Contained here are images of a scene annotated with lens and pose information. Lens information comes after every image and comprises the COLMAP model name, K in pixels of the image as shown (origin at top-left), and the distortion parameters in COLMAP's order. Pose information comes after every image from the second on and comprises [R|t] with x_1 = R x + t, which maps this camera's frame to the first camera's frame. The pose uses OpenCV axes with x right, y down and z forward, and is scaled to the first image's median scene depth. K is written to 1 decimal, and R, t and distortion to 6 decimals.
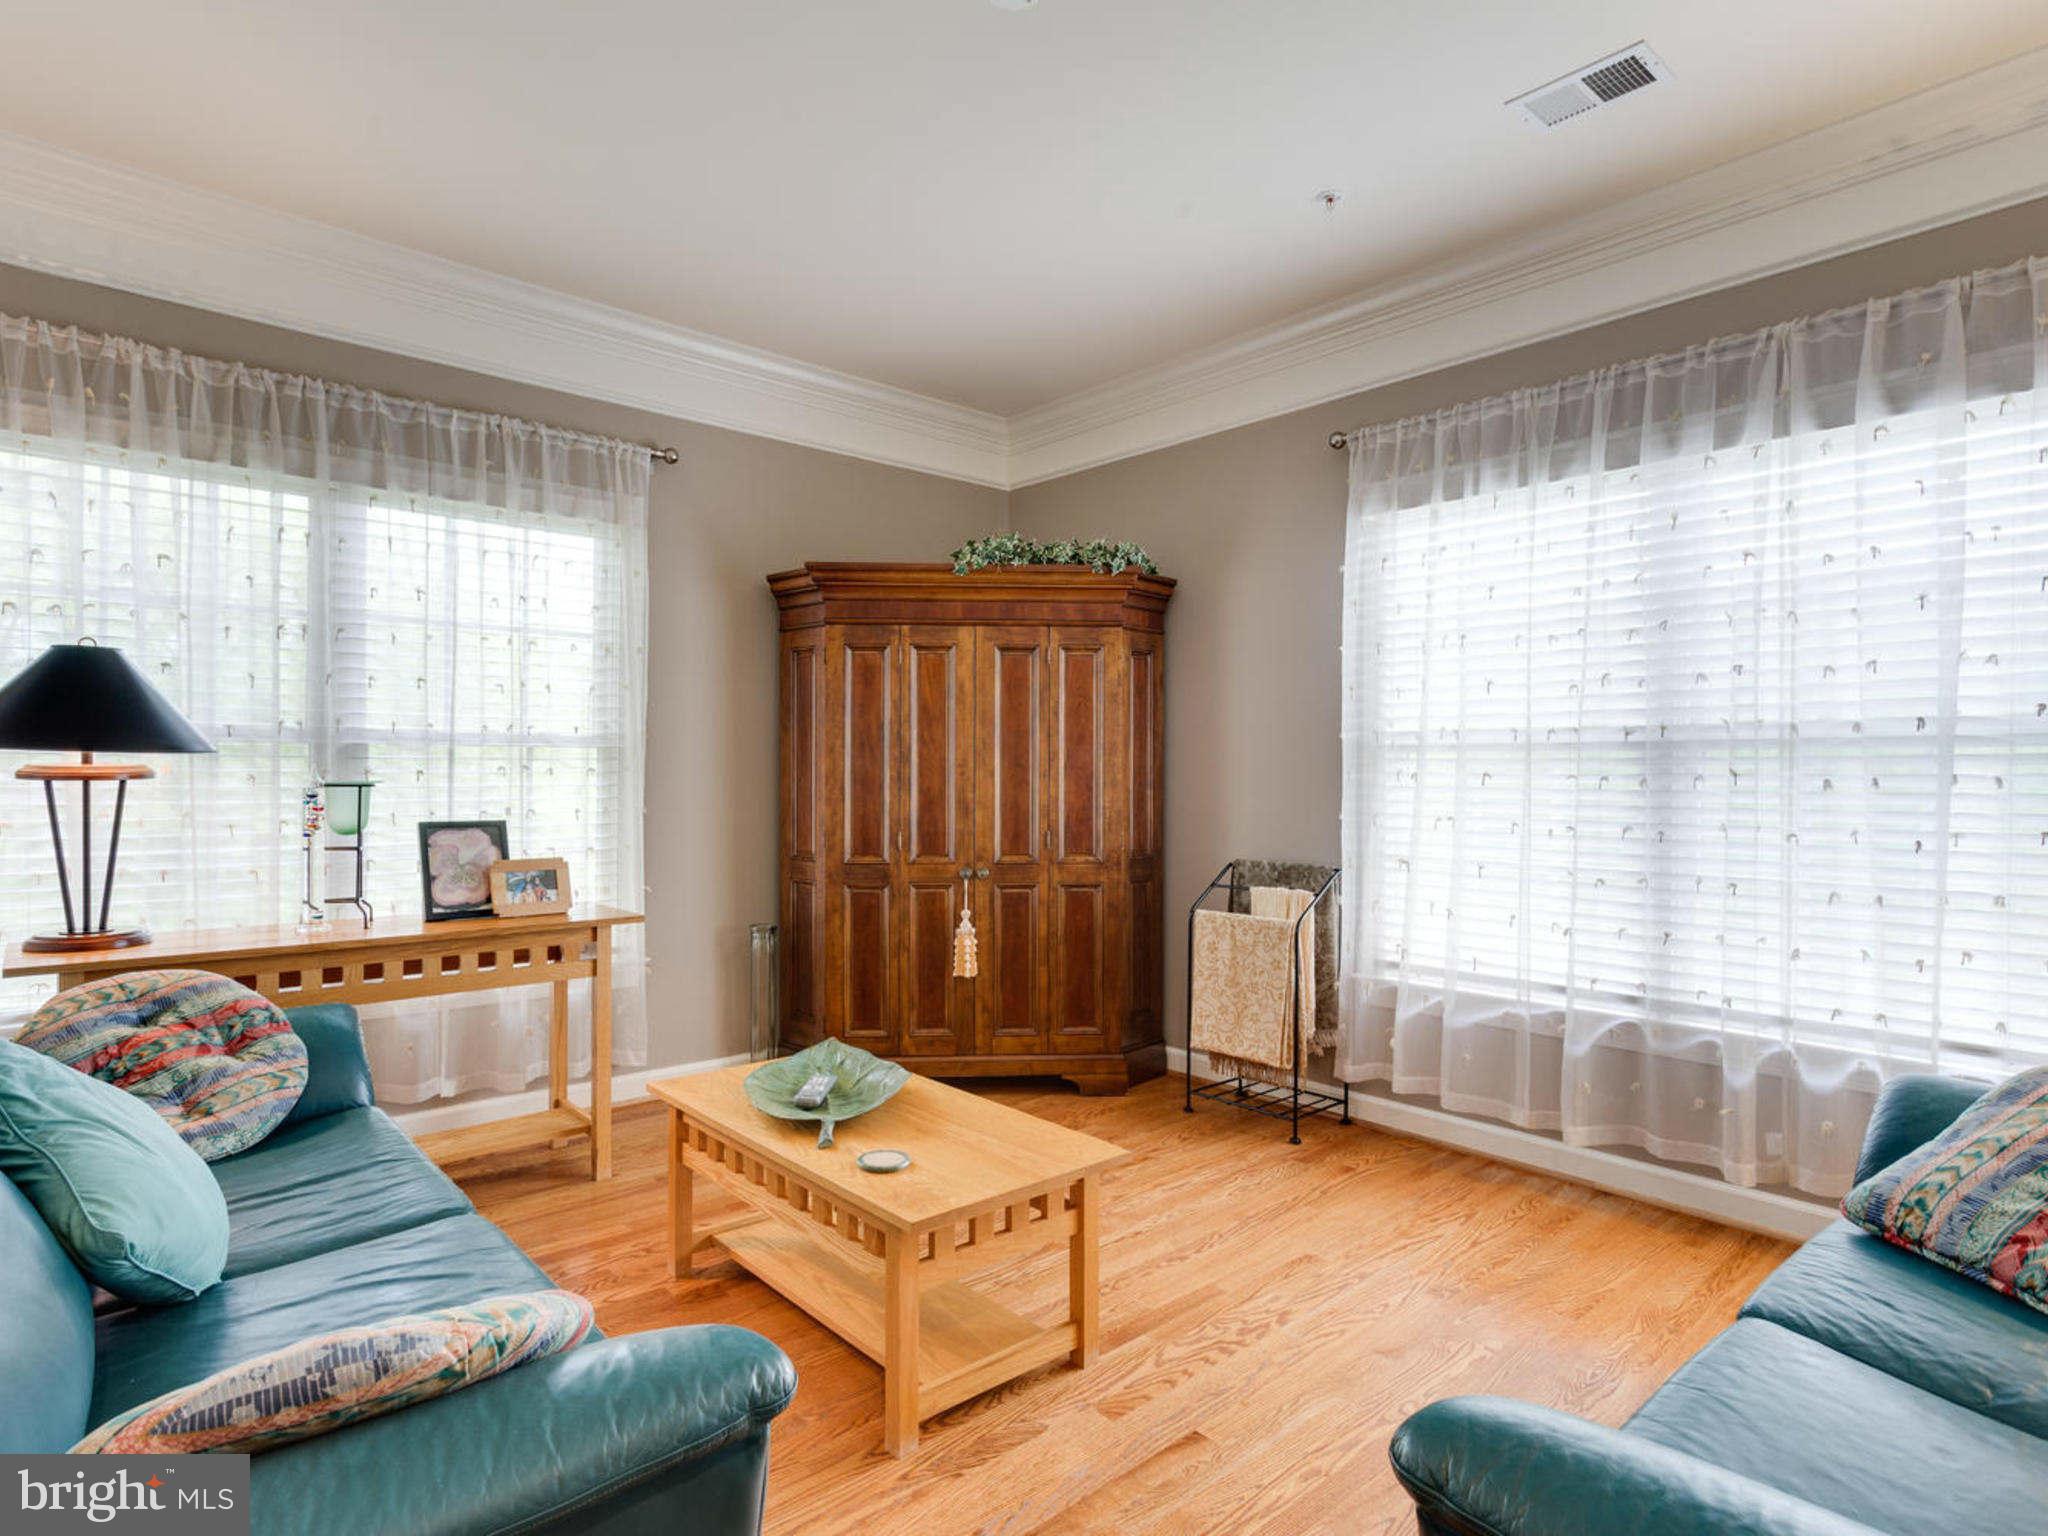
lens RADIAL K [[1081.4, 0, 1023.5], [0, 1081.4, 775.0], [0, 0, 1]] dist [0.002329, 0.002958]
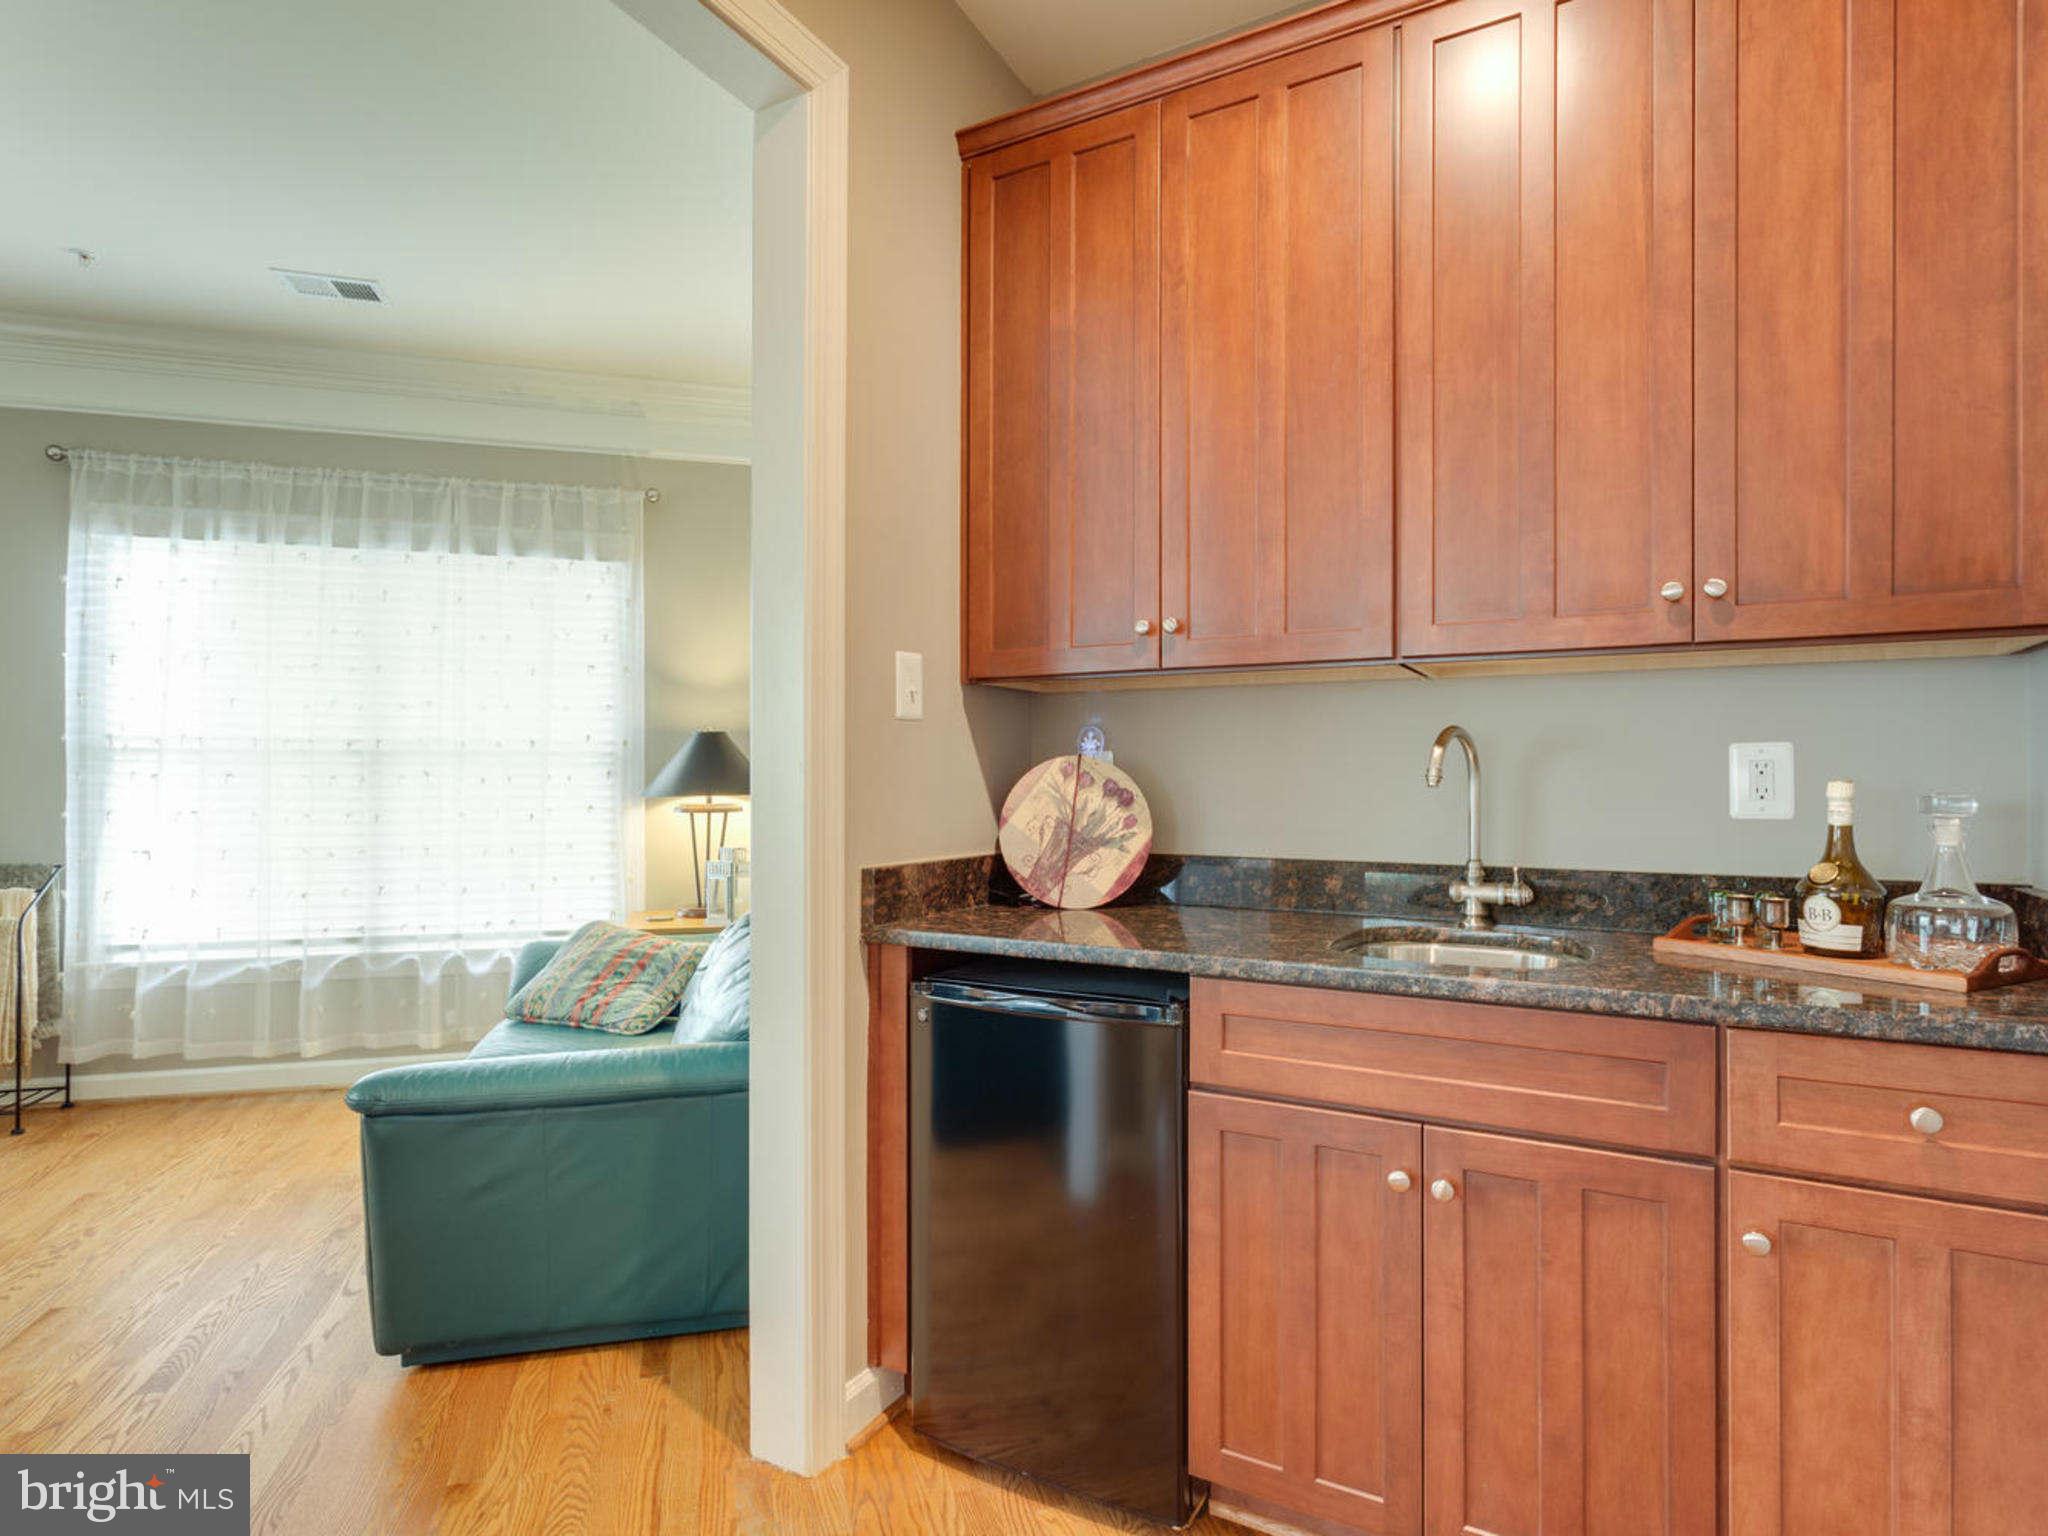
lens RADIAL K [[1081.4, 0, 1023.5], [0, 1081.4, 775.0], [0, 0, 1]] dist [0.002329, 0.002958]
pose [[0.419590, -0.002524, 0.907710, -0.320415], [0.001167, 0.999997, 0.002241, -0.001755], [-0.907713, 0.000119, 0.419591, -0.336536]]
